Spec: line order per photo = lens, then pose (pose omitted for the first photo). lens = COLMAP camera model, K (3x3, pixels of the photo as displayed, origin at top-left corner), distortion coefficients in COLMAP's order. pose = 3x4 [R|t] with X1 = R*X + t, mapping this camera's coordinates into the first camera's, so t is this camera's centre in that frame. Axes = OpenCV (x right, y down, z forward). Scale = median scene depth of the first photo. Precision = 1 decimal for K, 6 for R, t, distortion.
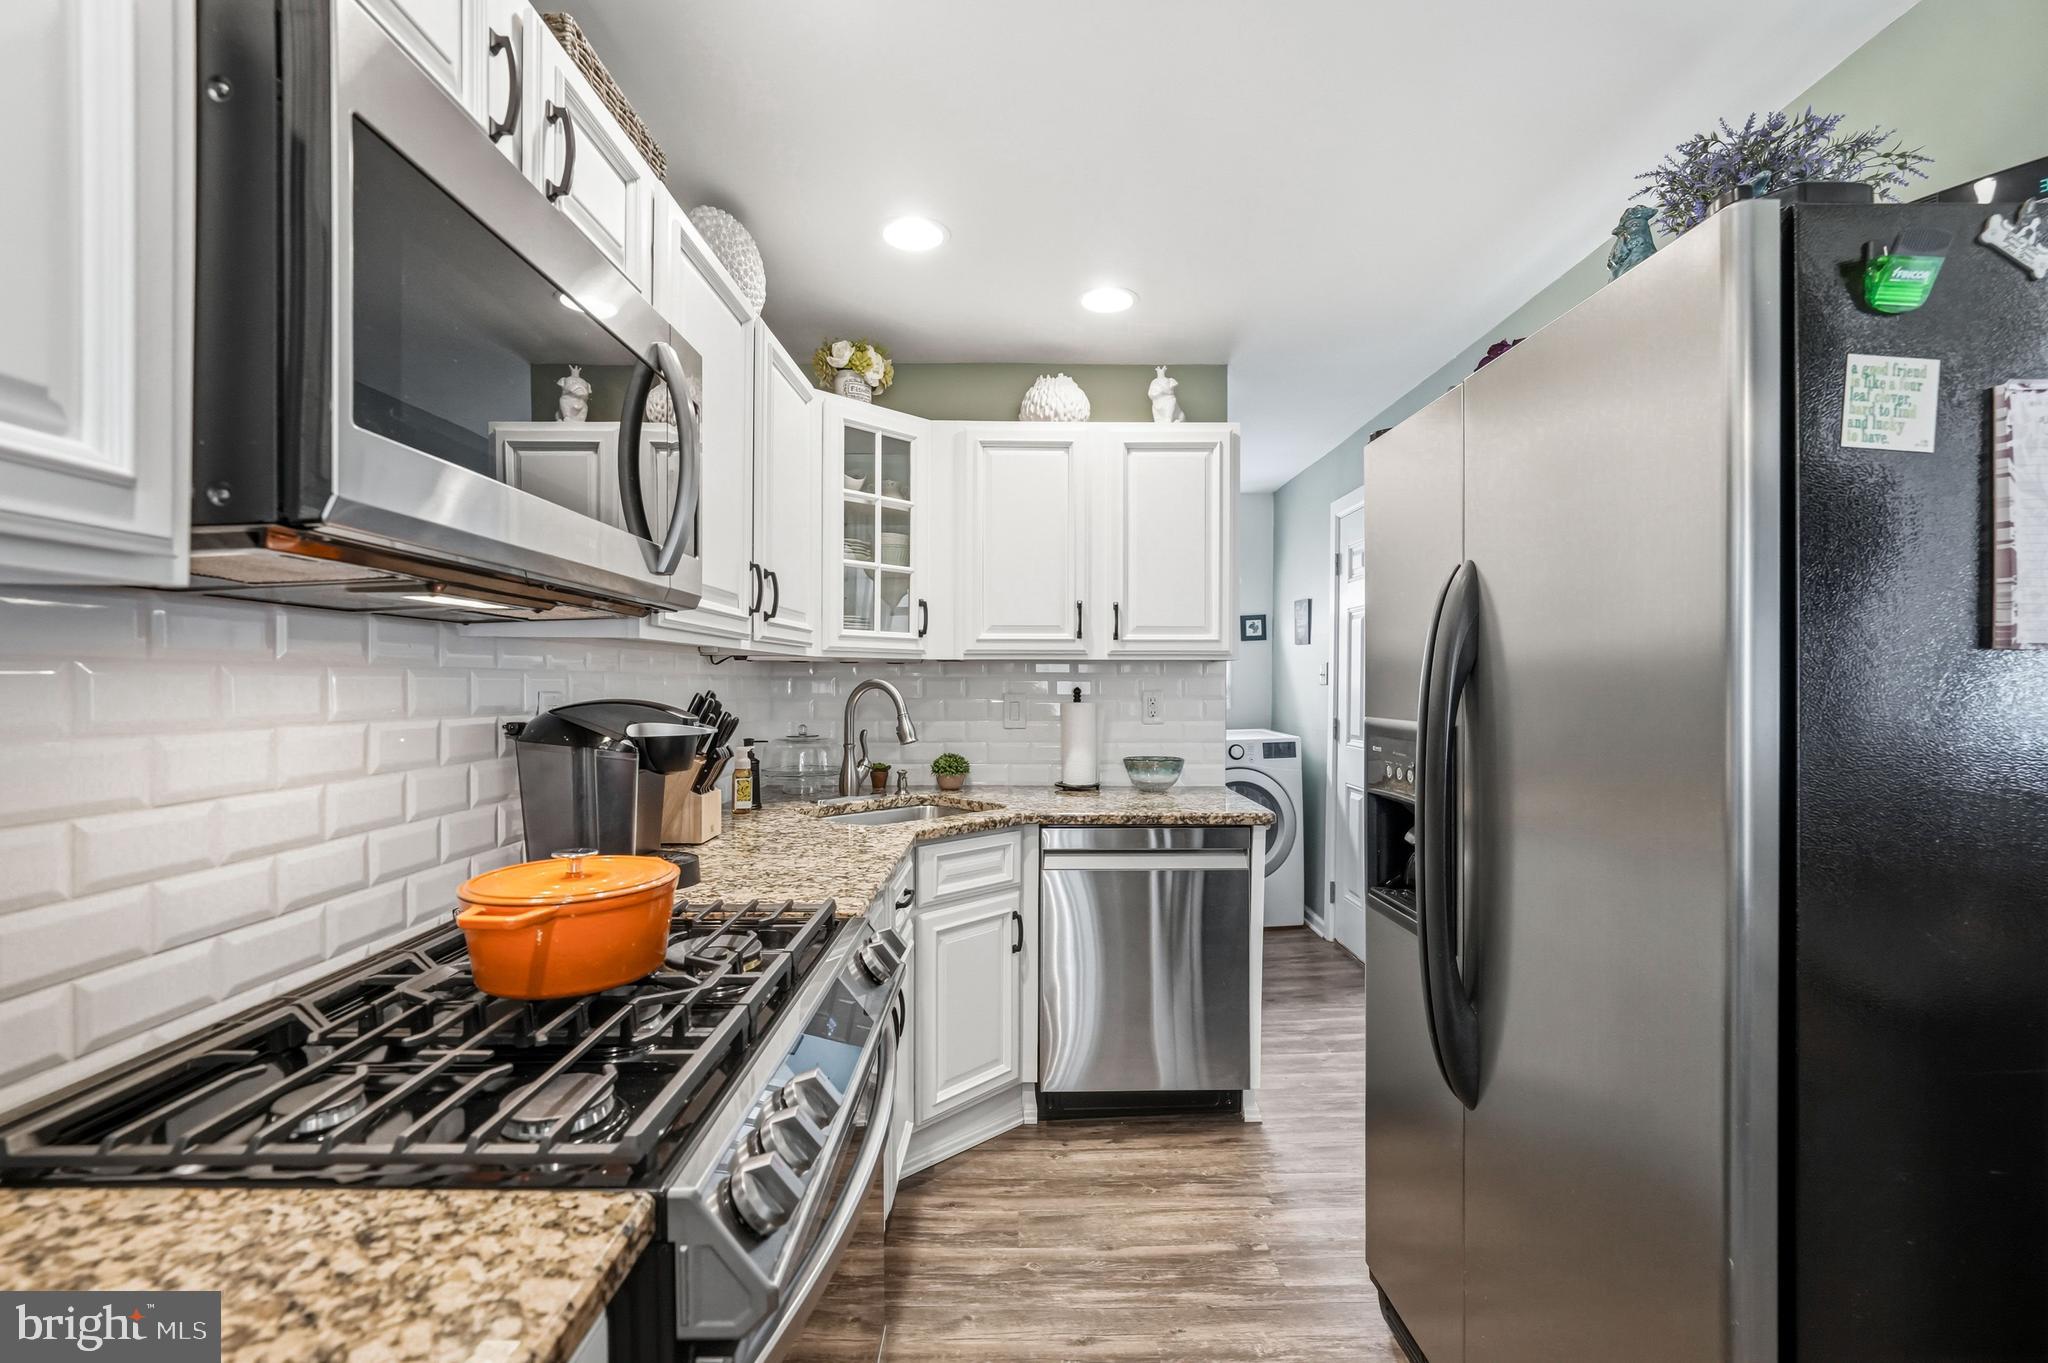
lens RADIAL K [[916.9, 0, 1040.0], [0, 916.9, 687.7], [0, 0, 1]] dist [-0.008602, 0.002696]
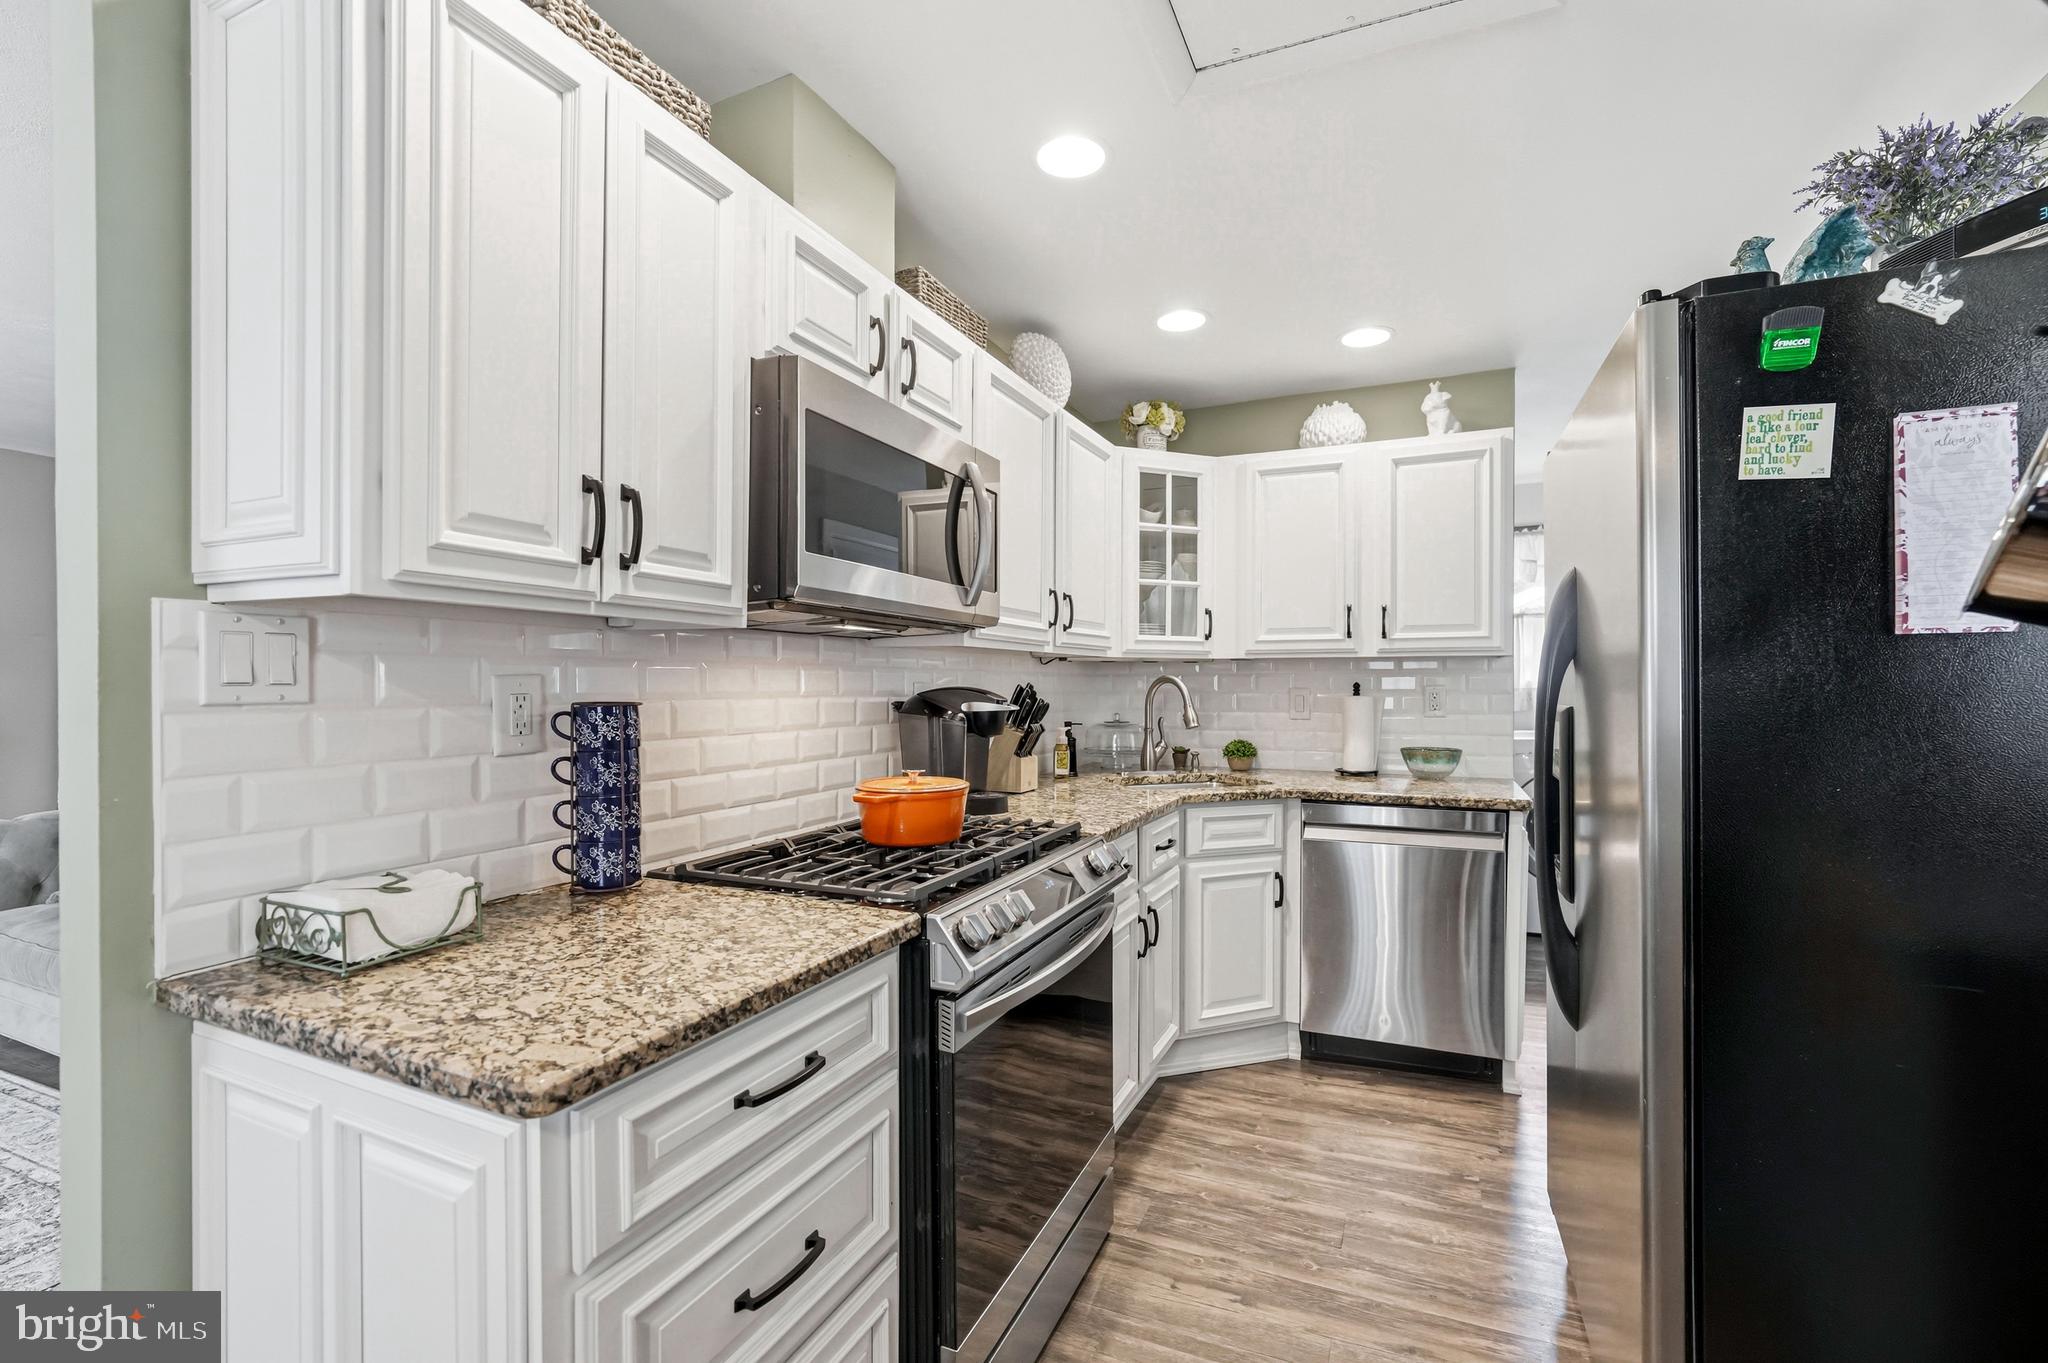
lens RADIAL K [[916.9, 0, 1010.9], [0, 916.9, 682.5], [0, 0, 1]] dist [-0.008602, 0.002696]
pose [[0.901952, -0.002226, -0.431830, 0.220015], [-0.001543, 0.999964, -0.008376, 0.014920], [0.431833, 0.008221, 0.901916, -0.263493]]
